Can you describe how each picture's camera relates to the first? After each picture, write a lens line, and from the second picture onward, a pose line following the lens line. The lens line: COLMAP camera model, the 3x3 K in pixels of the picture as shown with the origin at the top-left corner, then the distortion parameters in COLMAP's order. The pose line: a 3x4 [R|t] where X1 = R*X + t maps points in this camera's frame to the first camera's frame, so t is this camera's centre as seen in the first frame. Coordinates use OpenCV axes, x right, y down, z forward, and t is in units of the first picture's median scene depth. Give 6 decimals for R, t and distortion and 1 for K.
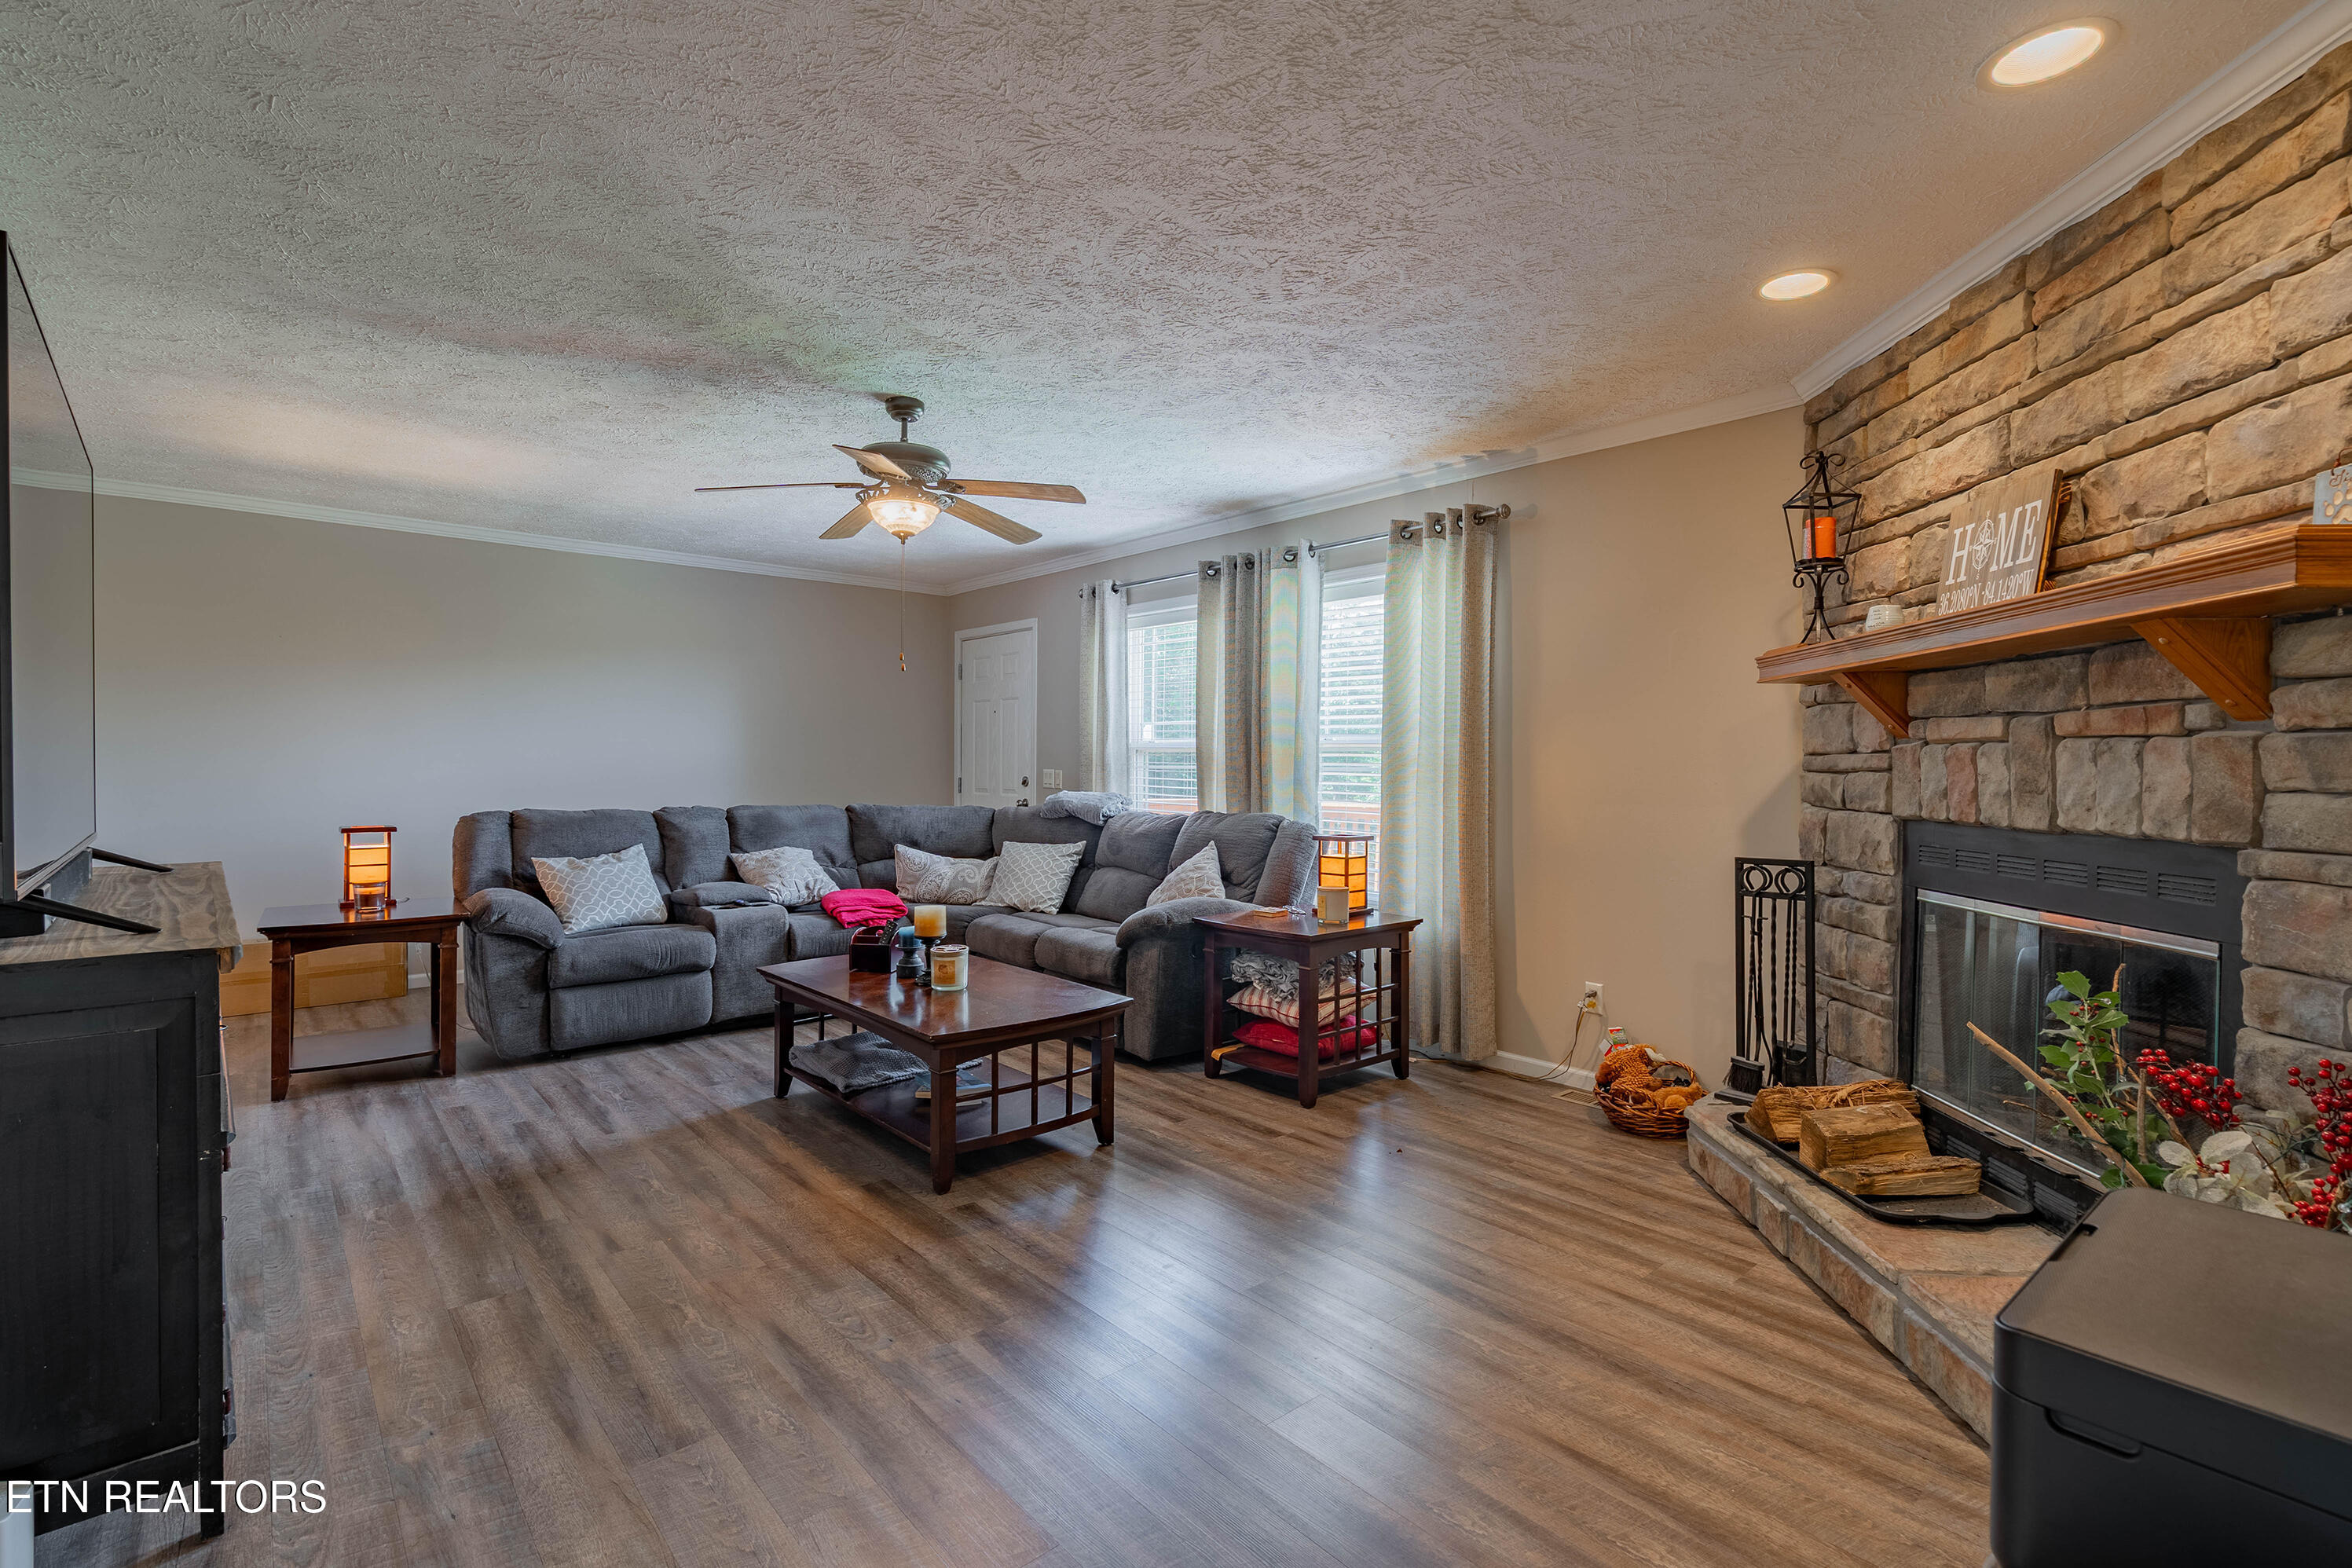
lens RADIAL K [[1073.4, 0, 1186.3], [0, 1073.4, 775.1], [0, 0, 1]] dist [-0.001091, -0.000081]
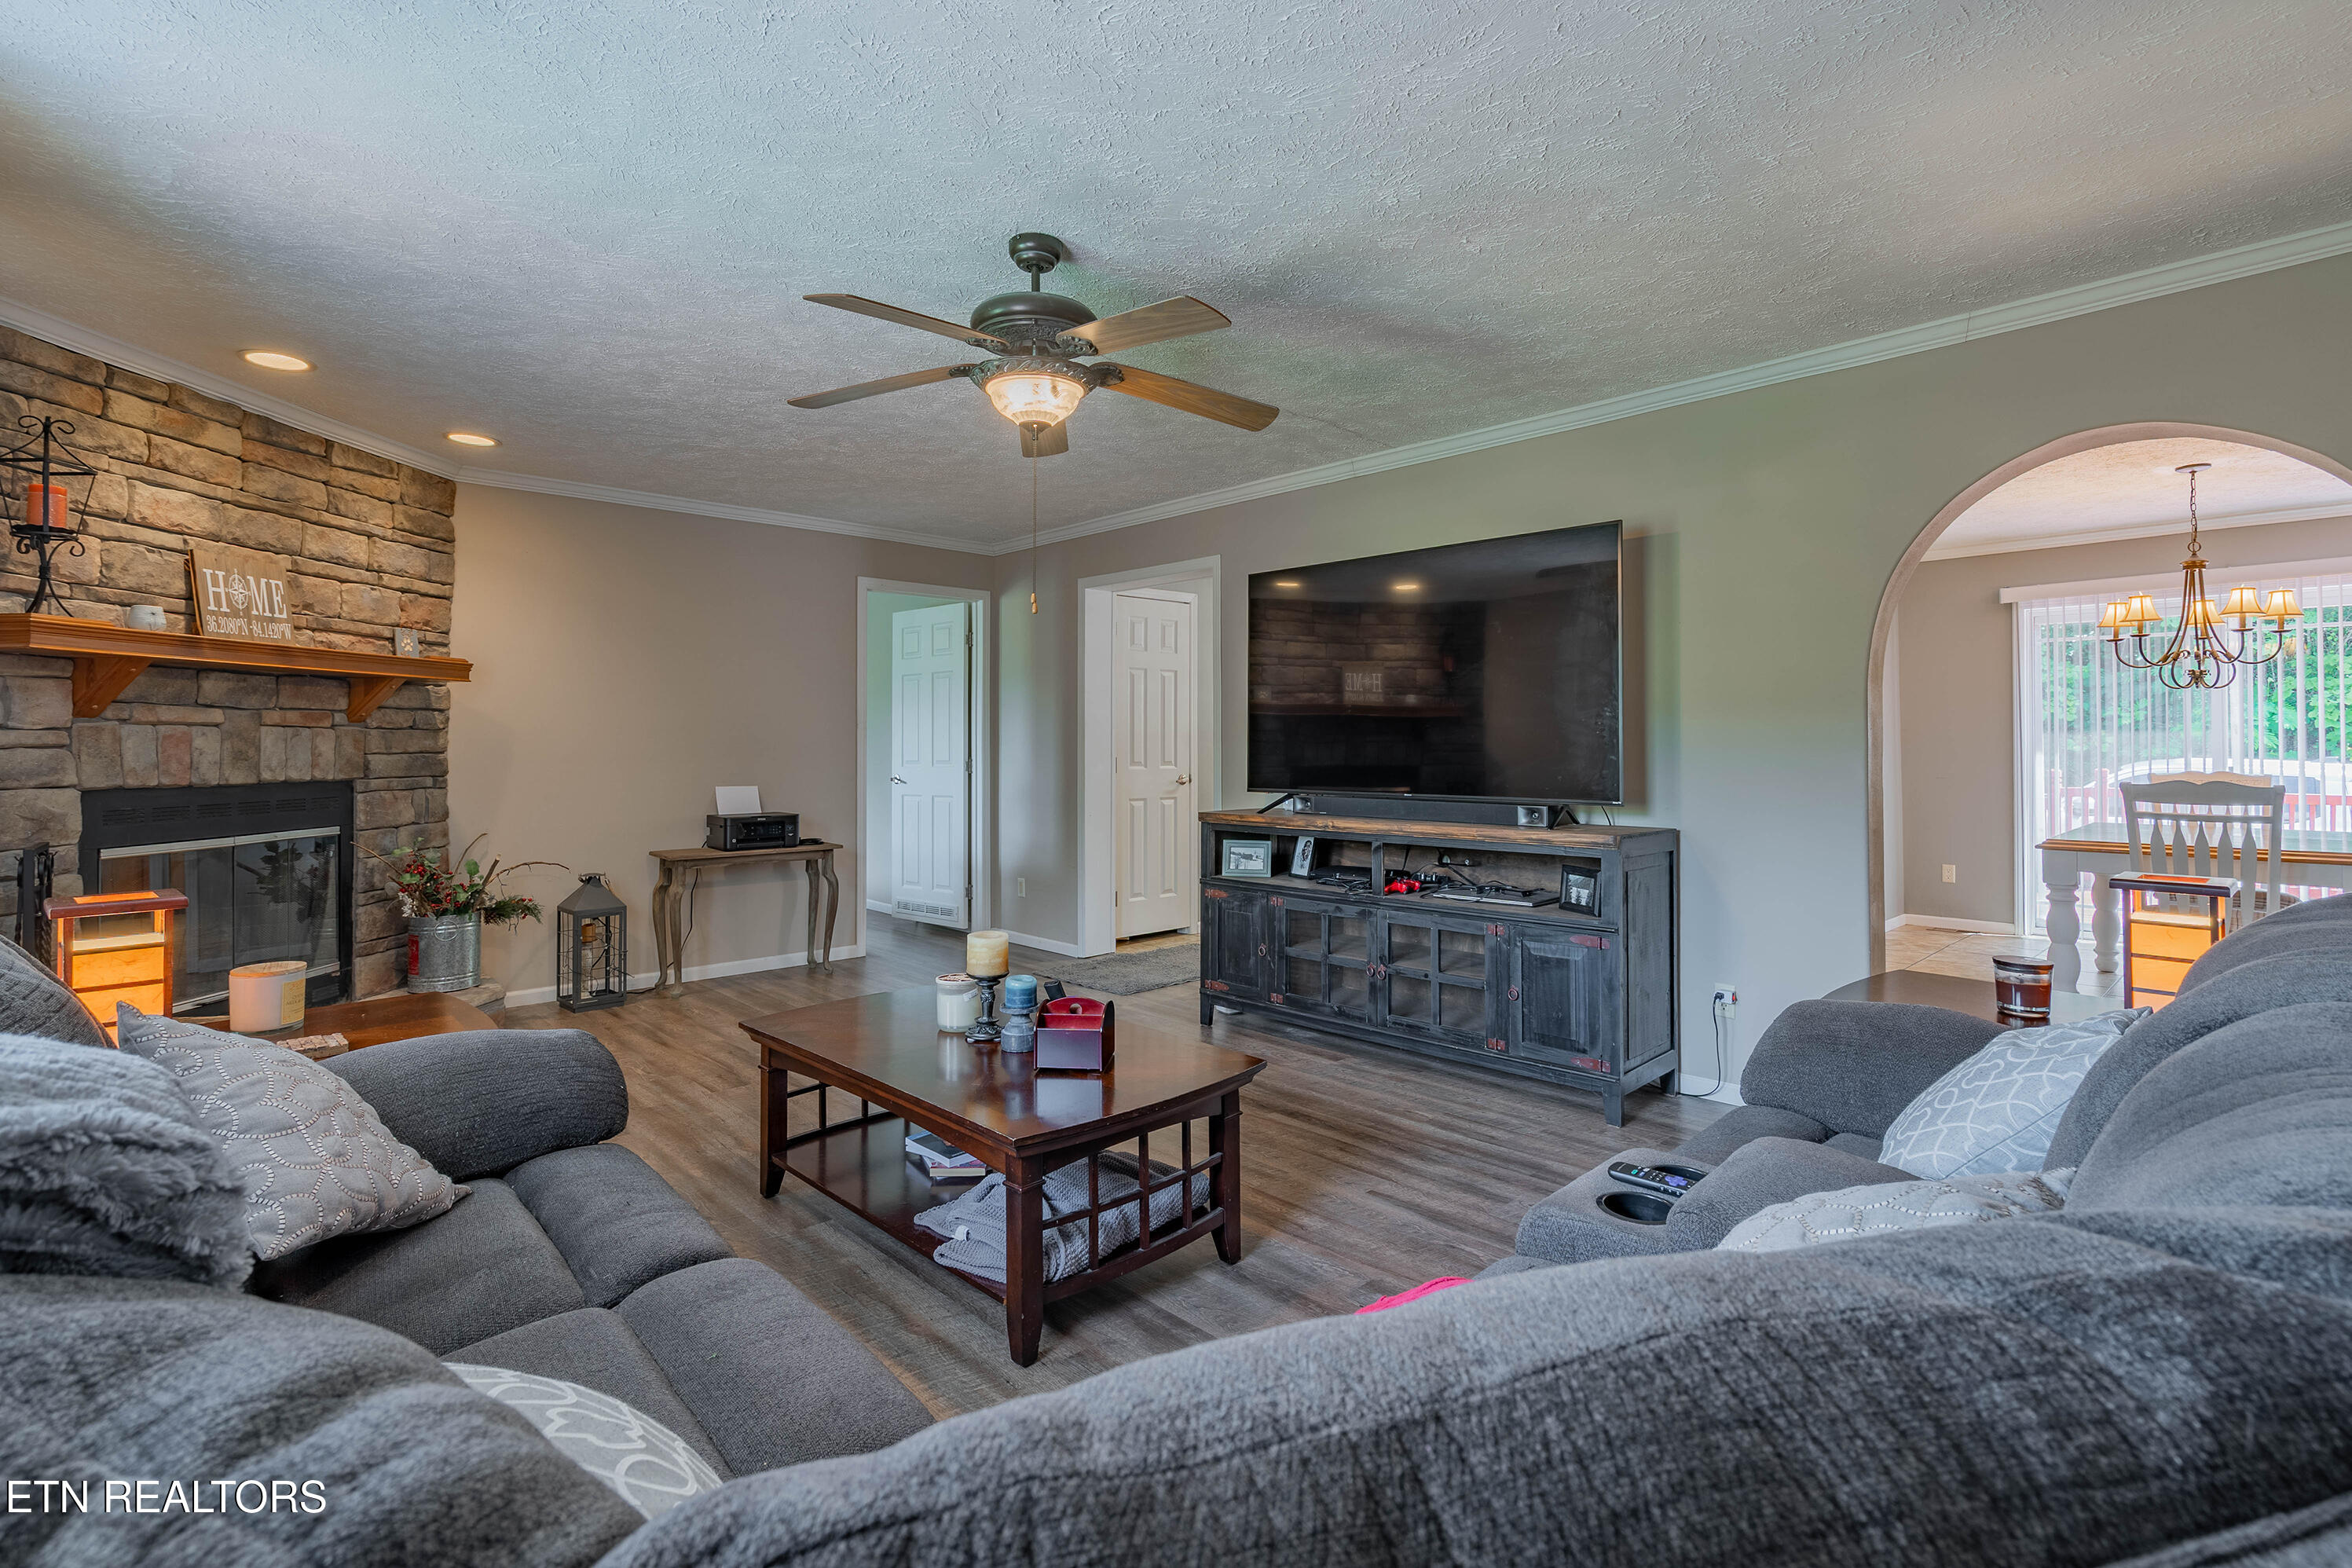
lens RADIAL K [[1073.4, 0, 1186.3], [0, 1073.4, 775.1], [0, 0, 1]] dist [-0.001091, -0.000081]
pose [[-0.998490, -0.010892, -0.053847, -0.492257], [-0.012921, 0.999214, 0.037469, -0.038057], [0.053397, 0.038108, -0.997846, 2.651538]]
